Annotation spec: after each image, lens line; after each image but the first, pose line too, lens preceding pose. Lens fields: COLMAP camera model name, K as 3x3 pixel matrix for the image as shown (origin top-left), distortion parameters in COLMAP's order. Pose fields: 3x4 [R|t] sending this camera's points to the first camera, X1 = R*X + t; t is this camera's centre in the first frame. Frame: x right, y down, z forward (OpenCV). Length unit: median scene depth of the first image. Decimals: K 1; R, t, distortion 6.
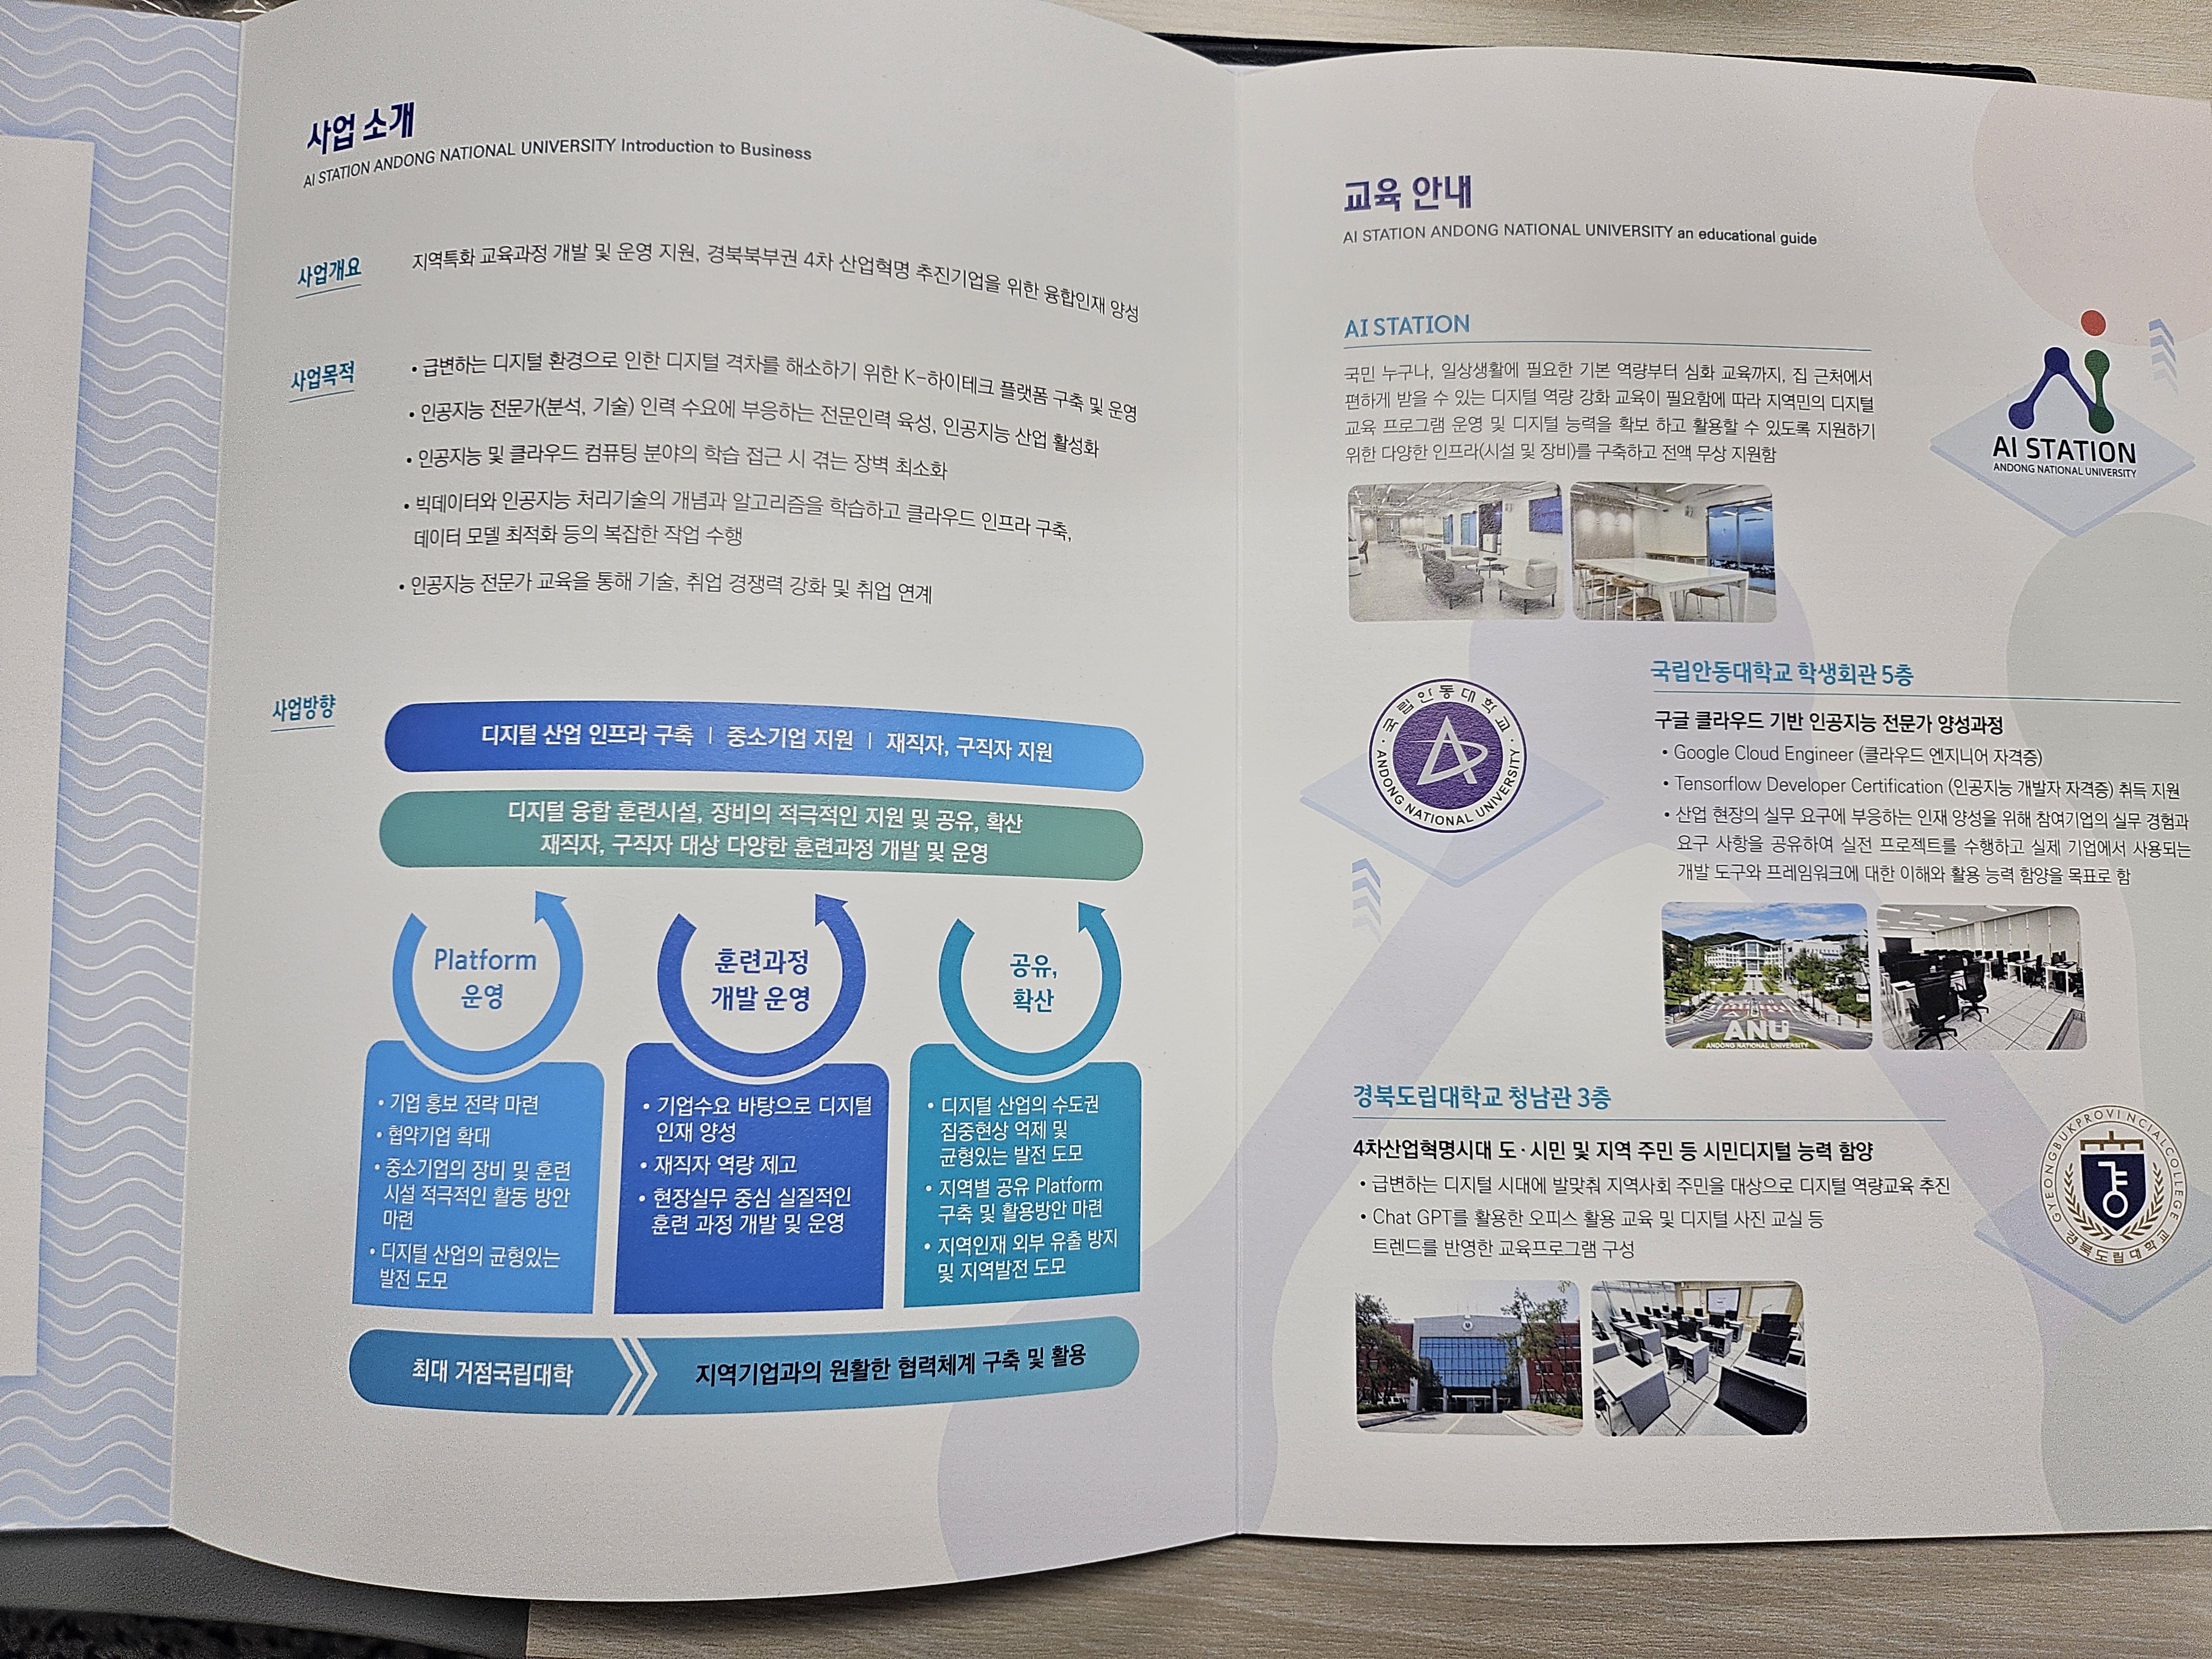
lens RADIAL K [[1550.9, 0, 1101.7], [0, 1550.9, 825.0], [0, 0, 1]] dist [0.036534, -0.044735]
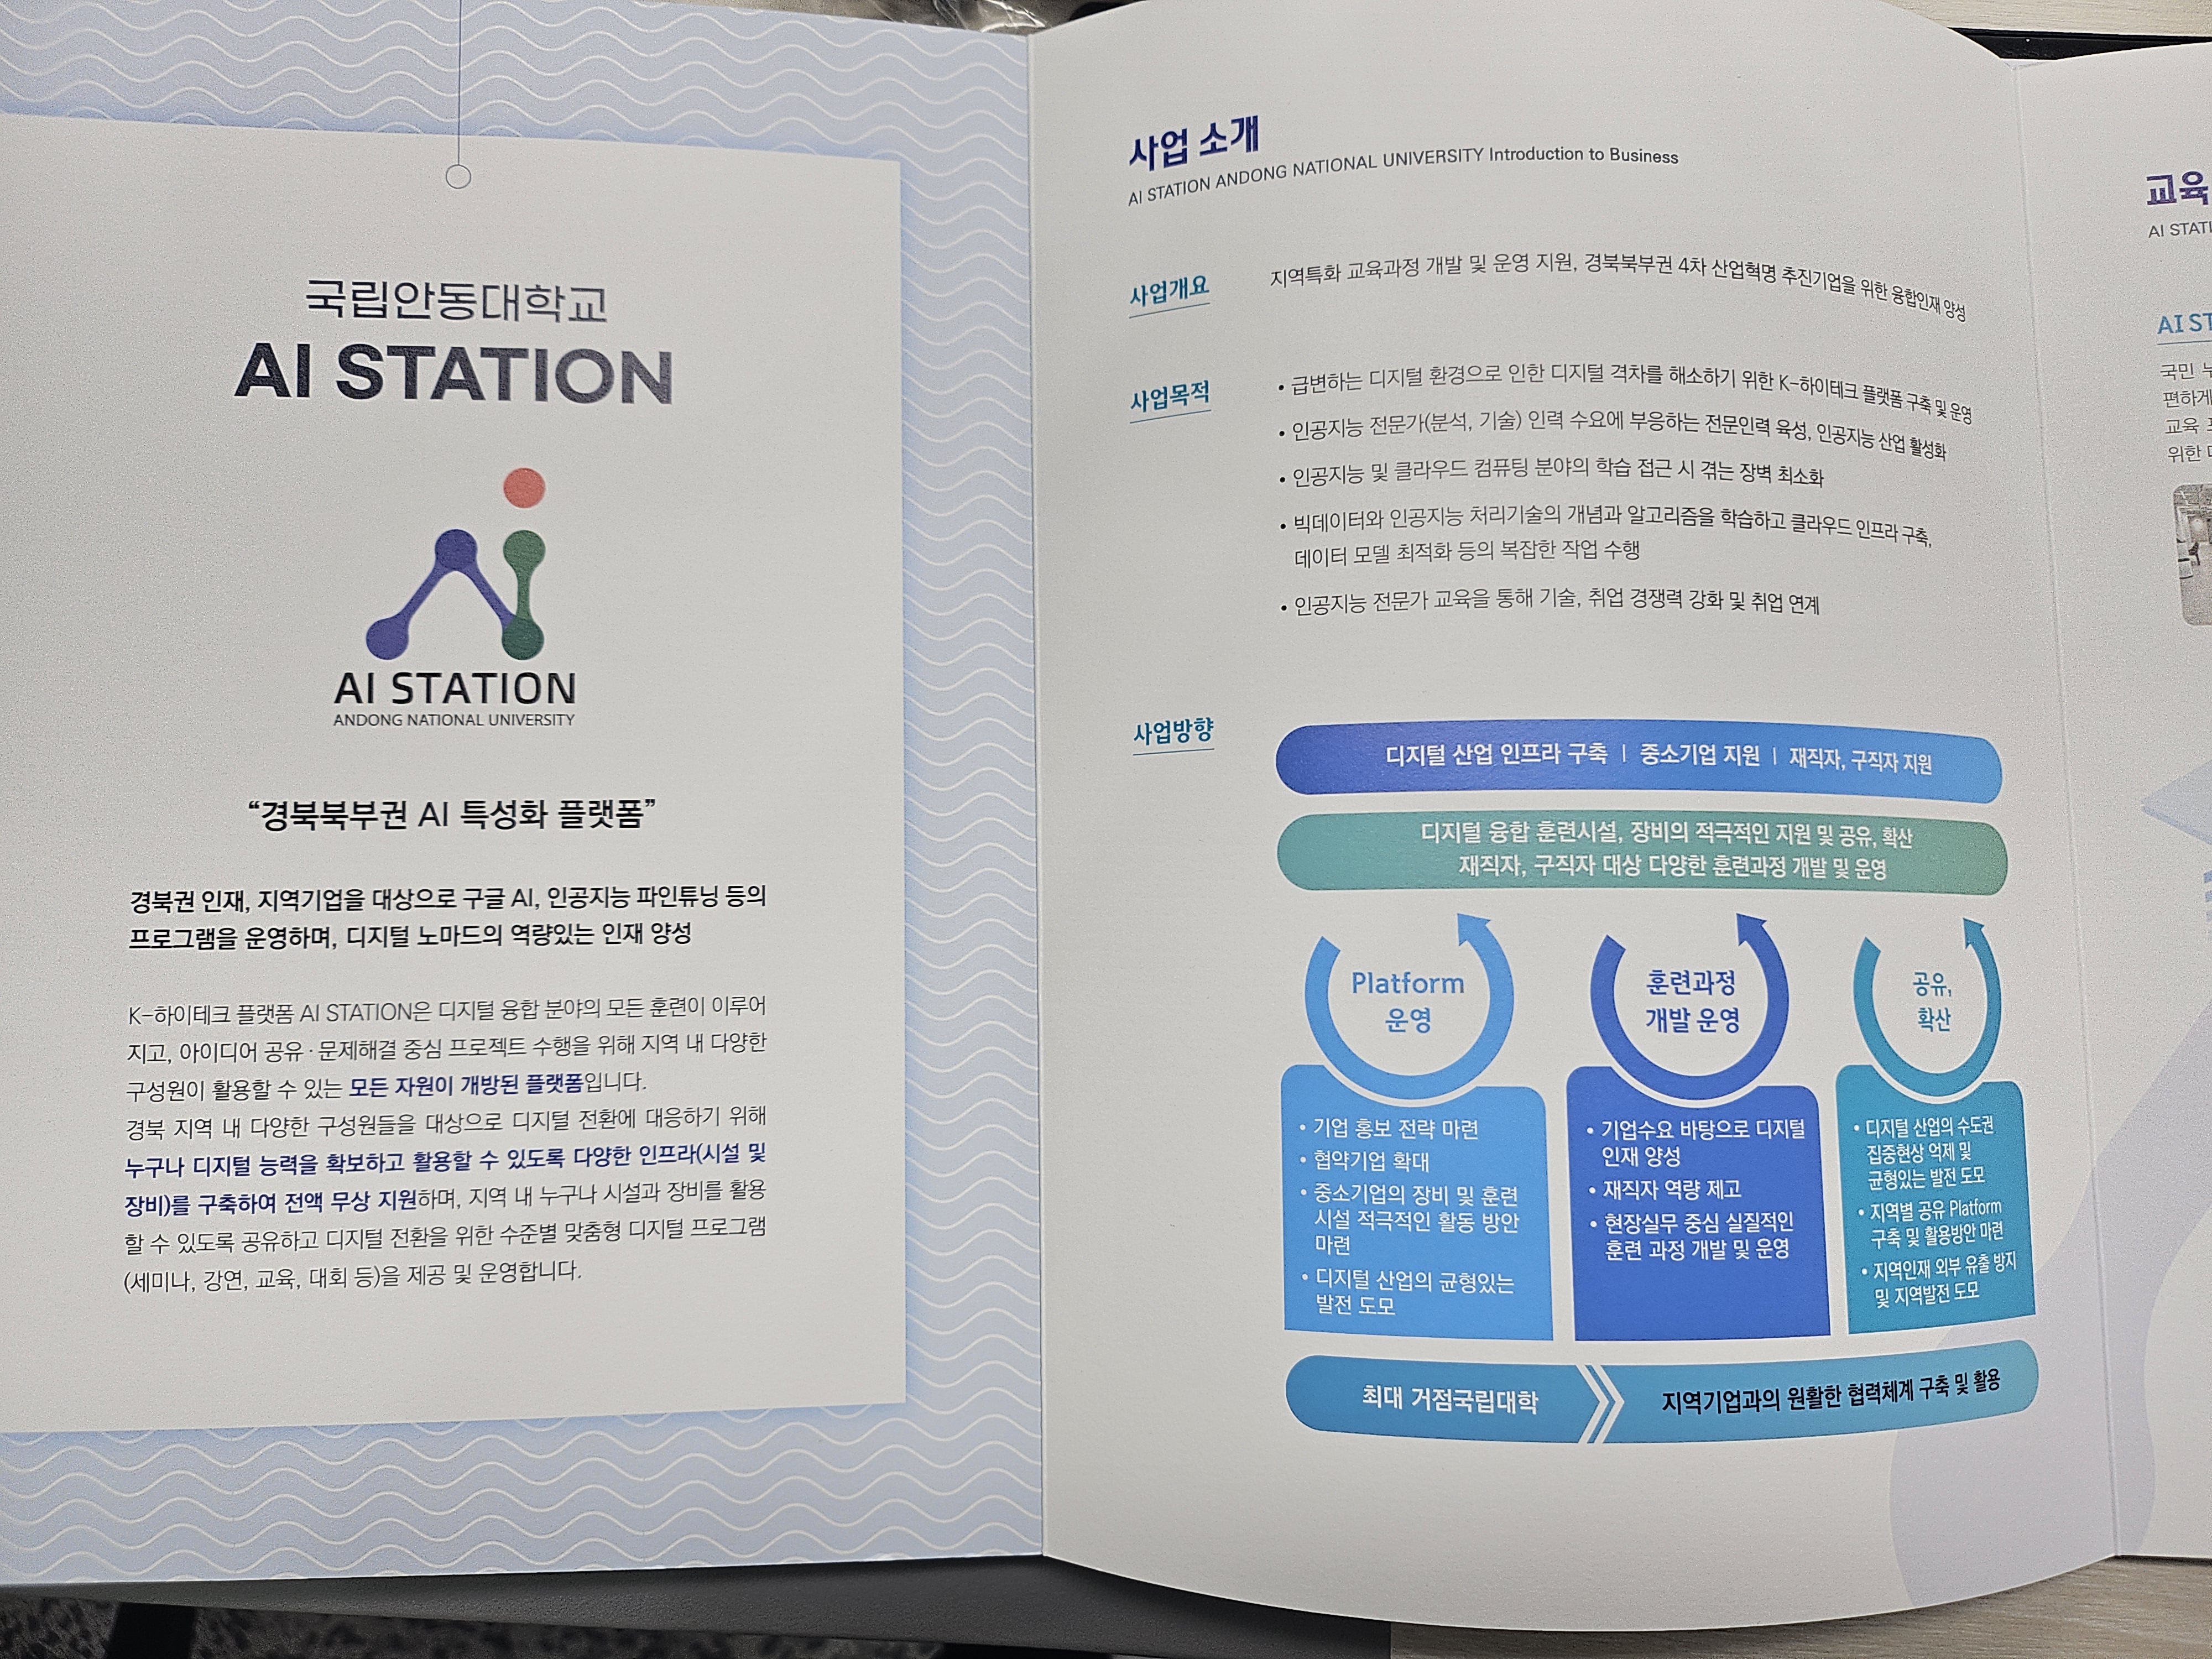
lens RADIAL K [[1550.9, 0, 1102.0], [0, 1550.9, 832.2], [0, 0, 1]] dist [0.036534, -0.044735]
pose [[0.999742, -0.012335, -0.019054, -0.548925], [0.012493, 0.999888, 0.008196, -0.019372], [0.018951, -0.008432, 0.999785, 0.007891]]
